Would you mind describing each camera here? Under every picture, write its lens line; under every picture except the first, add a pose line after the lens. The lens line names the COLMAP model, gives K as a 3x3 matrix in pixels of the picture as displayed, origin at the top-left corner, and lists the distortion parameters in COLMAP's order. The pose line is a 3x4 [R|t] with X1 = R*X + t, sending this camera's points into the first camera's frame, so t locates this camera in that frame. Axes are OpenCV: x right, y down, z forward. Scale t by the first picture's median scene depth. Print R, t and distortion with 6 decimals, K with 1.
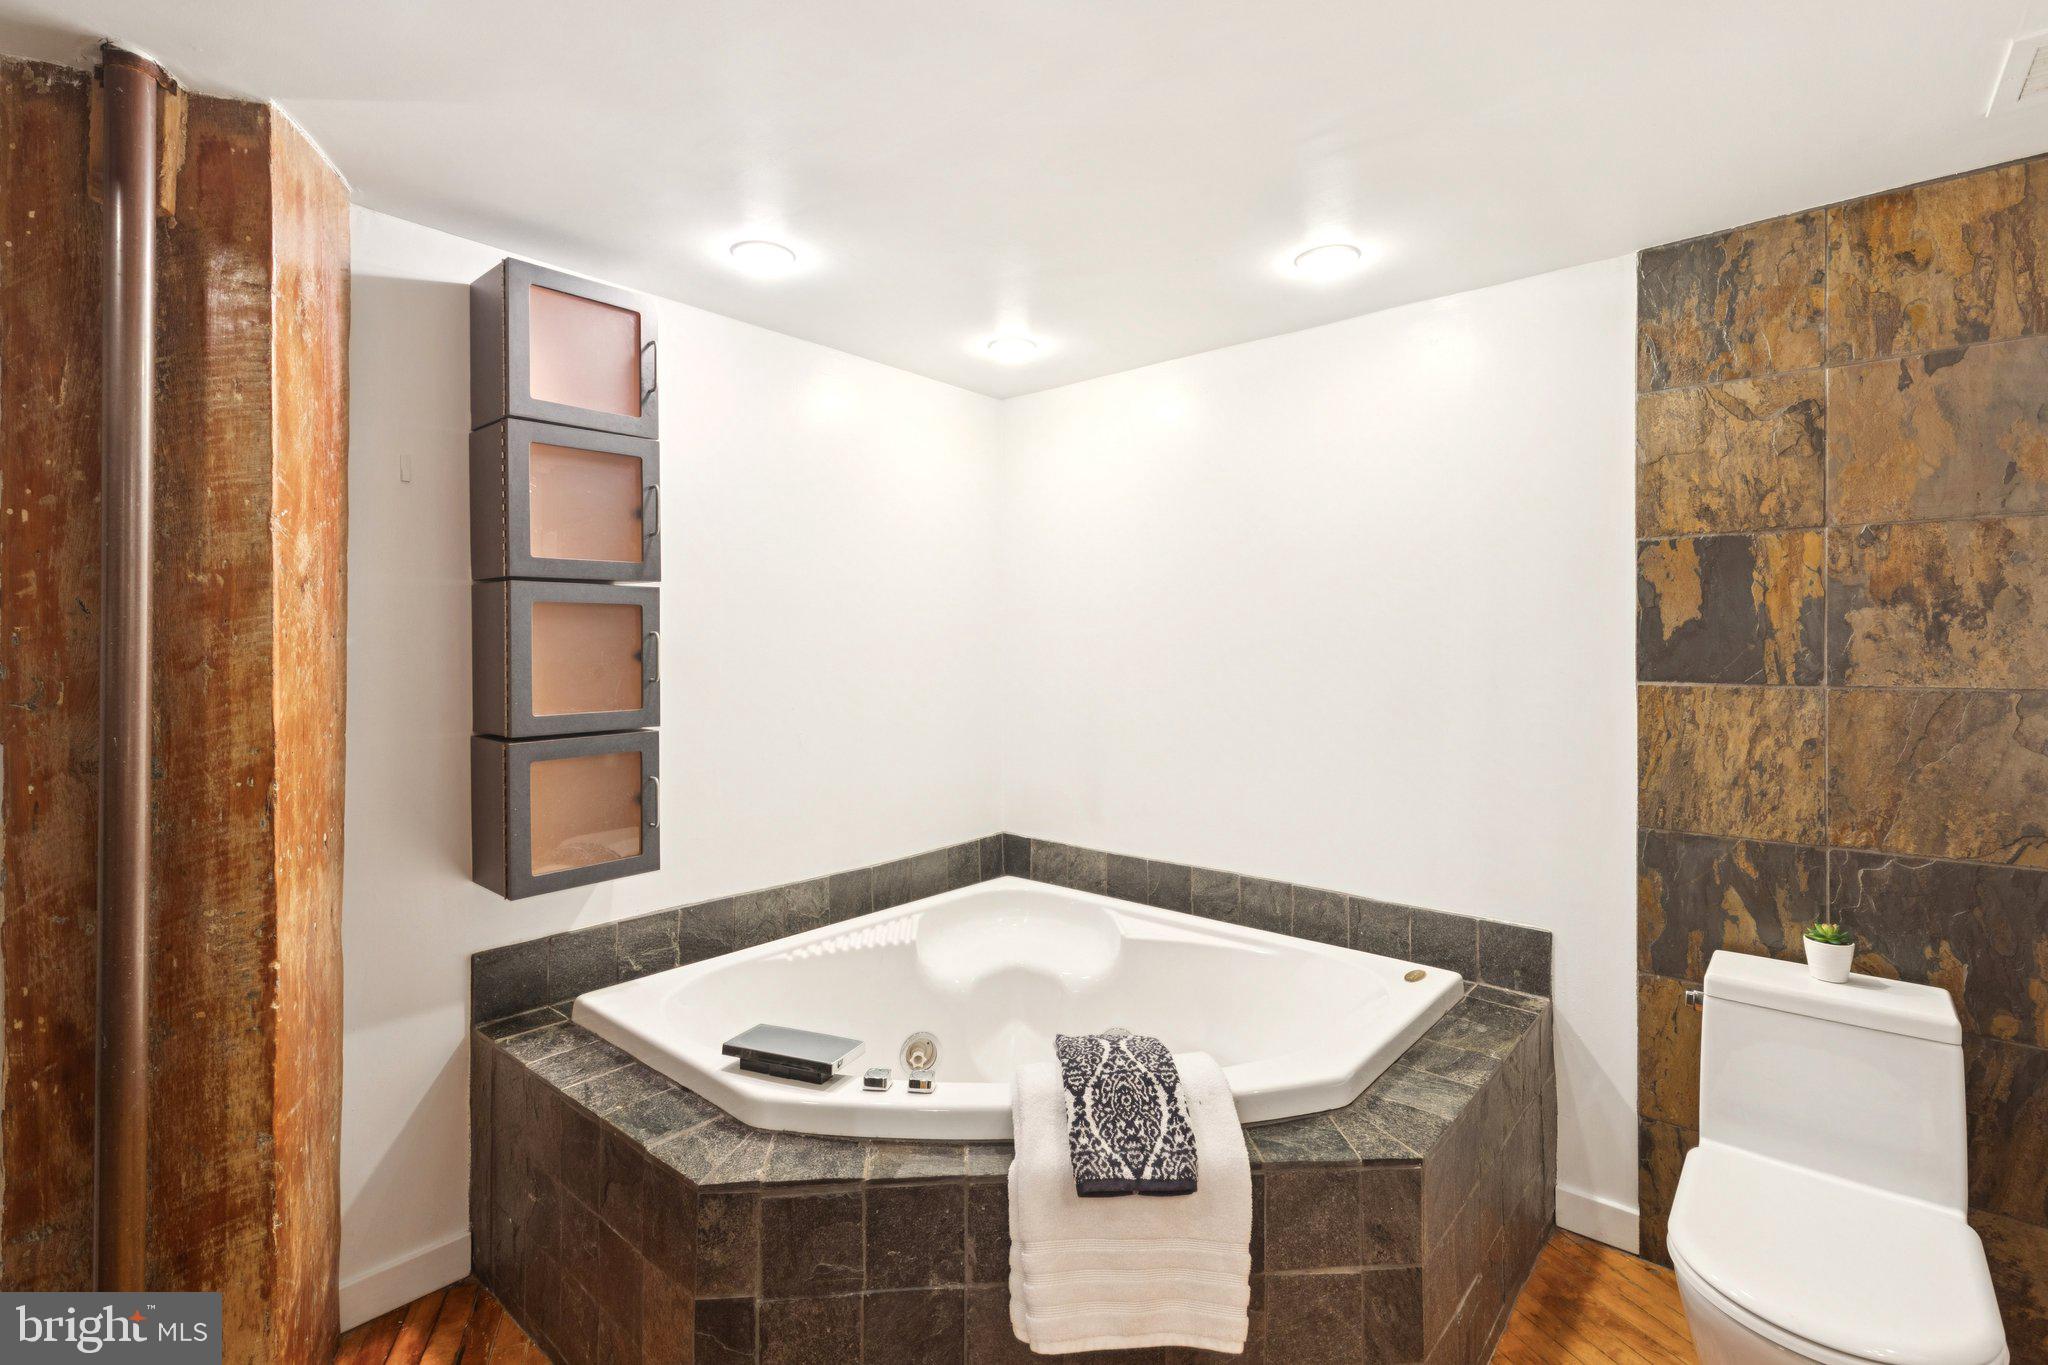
lens RADIAL K [[937.2, 0, 1029.8], [0, 937.2, 676.5], [0, 0, 1]] dist [0.008637, 0.000027]
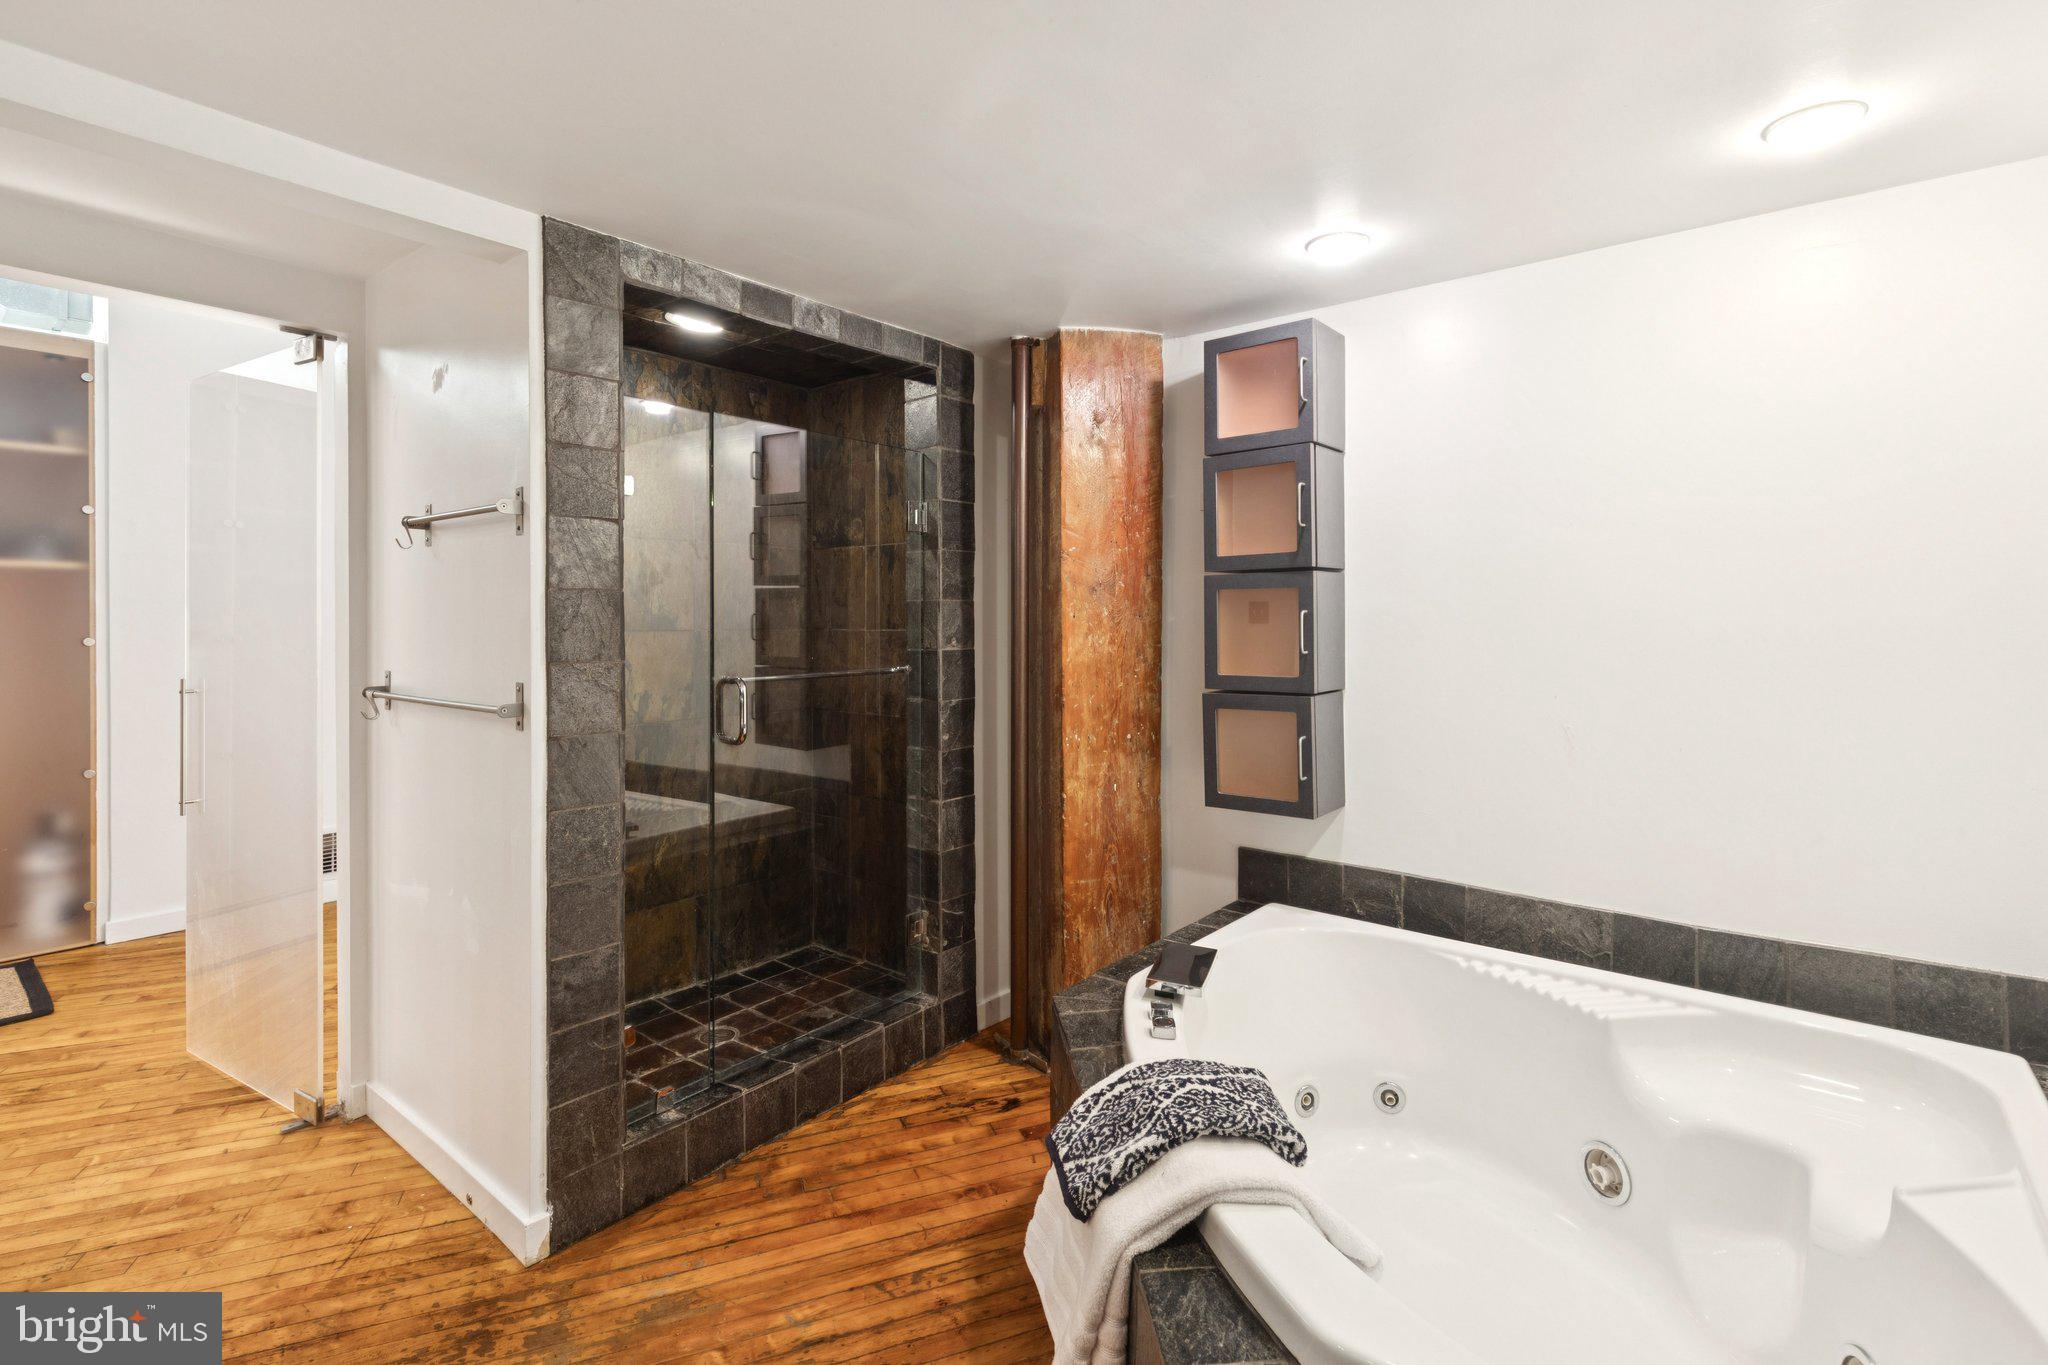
lens RADIAL K [[930.3, 0, 1024.0], [0, 930.3, 682.5], [0, 0, 1]] dist [0.001955, -0.000036]
pose [[0.022915, 0.067609, -0.997449, 0.950557], [-0.033286, 0.997209, 0.066828, -0.032323], [0.999183, 0.031669, 0.025101, 0.822071]]
